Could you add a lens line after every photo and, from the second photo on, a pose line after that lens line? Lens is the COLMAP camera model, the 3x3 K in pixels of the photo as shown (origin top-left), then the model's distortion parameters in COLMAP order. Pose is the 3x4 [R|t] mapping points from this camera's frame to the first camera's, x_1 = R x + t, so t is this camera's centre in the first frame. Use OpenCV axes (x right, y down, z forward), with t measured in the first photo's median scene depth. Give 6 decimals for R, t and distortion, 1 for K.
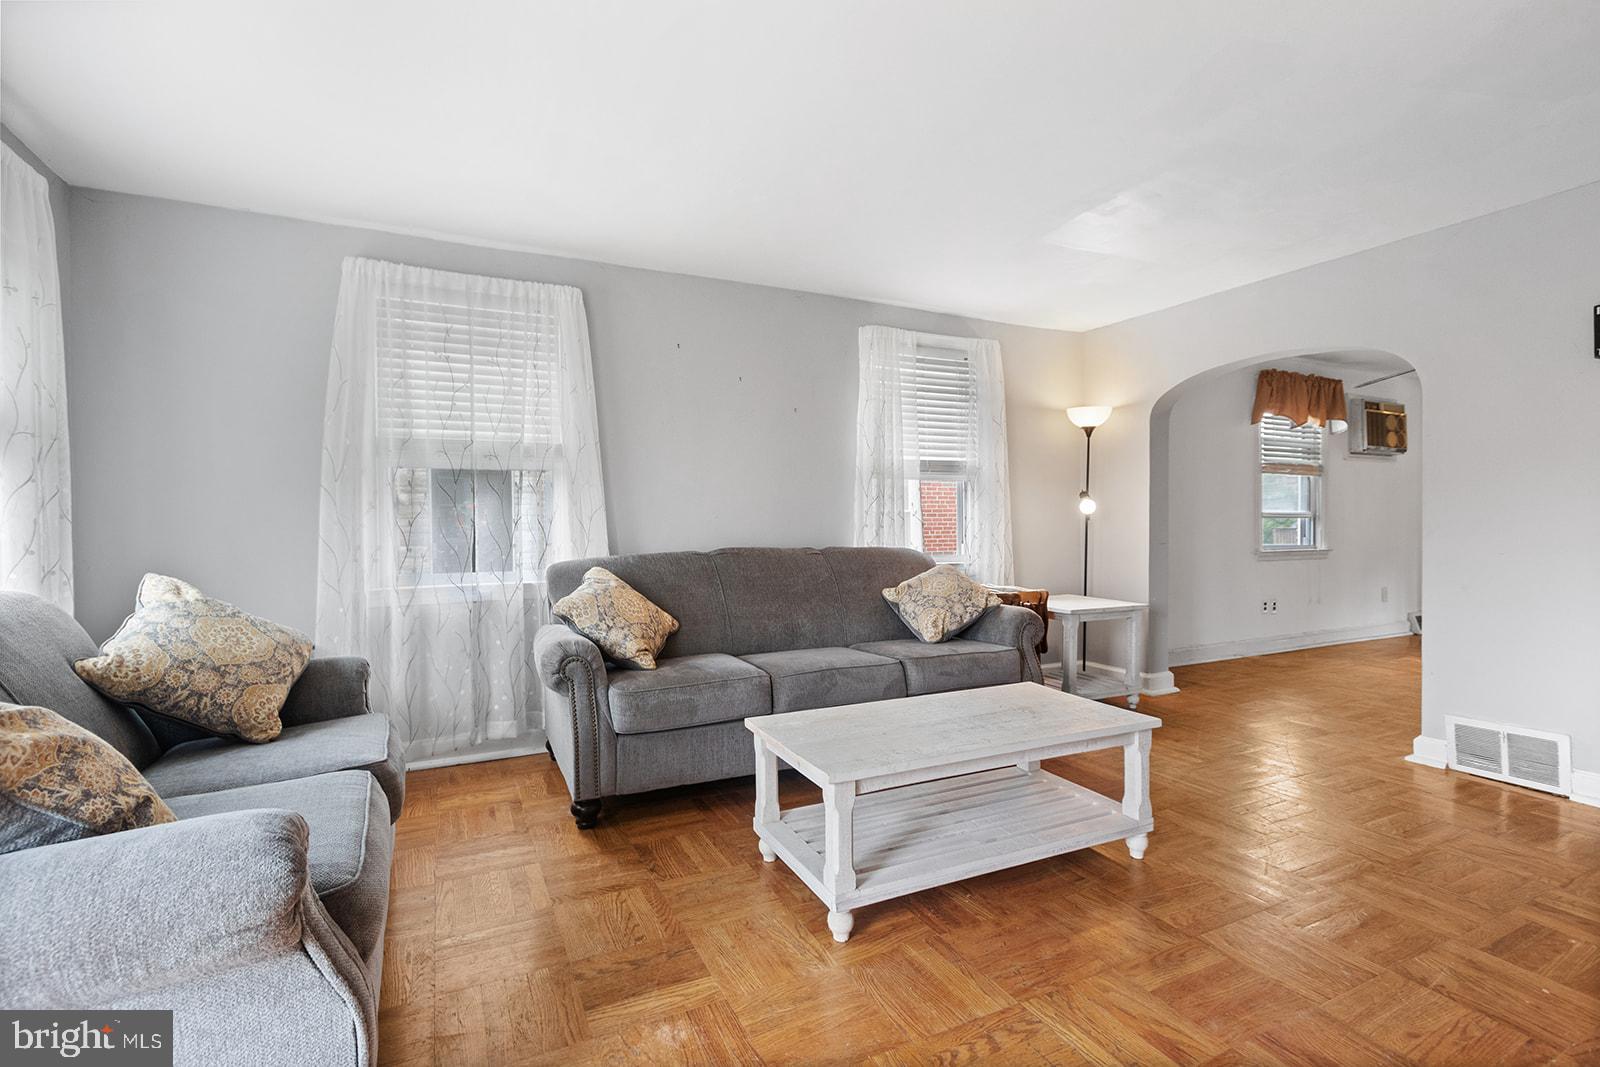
lens RADIAL K [[735.0, 0, 799.9], [0, 735.0, 532.3], [0, 0, 1]] dist [0.011768, -0.003065]
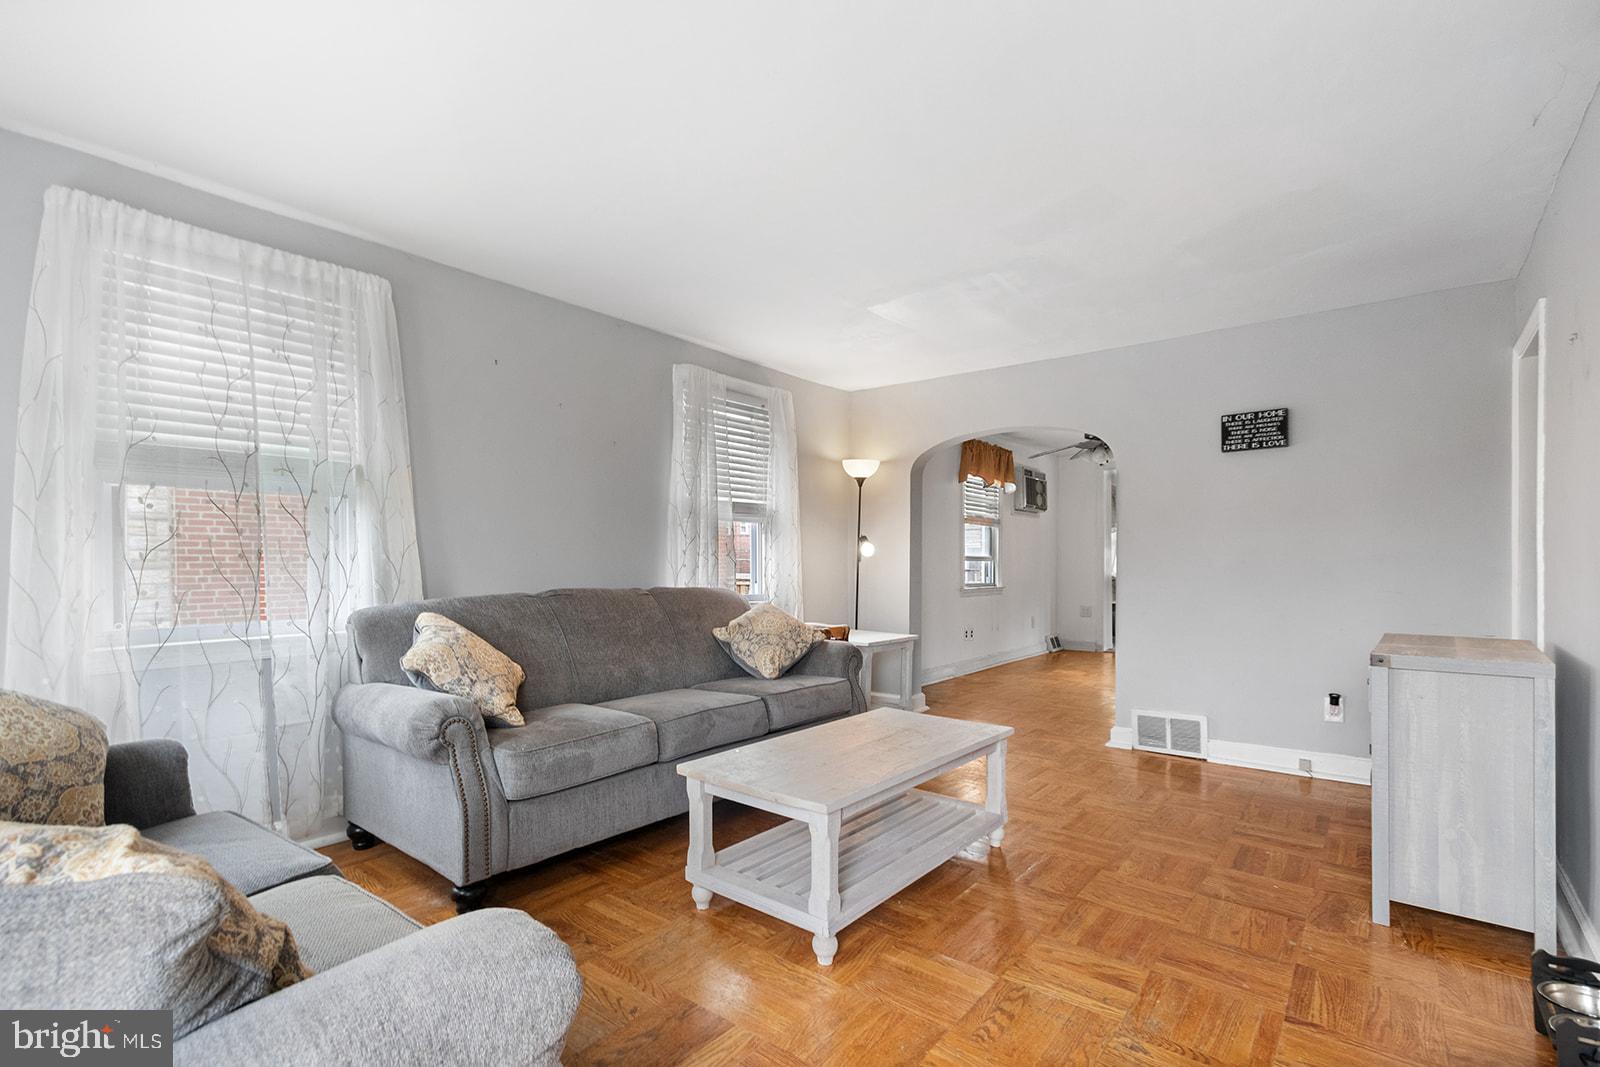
lens RADIAL K [[735.0, 0, 827.8], [0, 735.0, 567.9], [0, 0, 1]] dist [0.011768, -0.003065]
pose [[0.904081, 0.004418, 0.427339, -0.227142], [-0.001872, 0.999978, -0.006377, 0.000136], [-0.427358, 0.004965, 0.904069, 0.031177]]
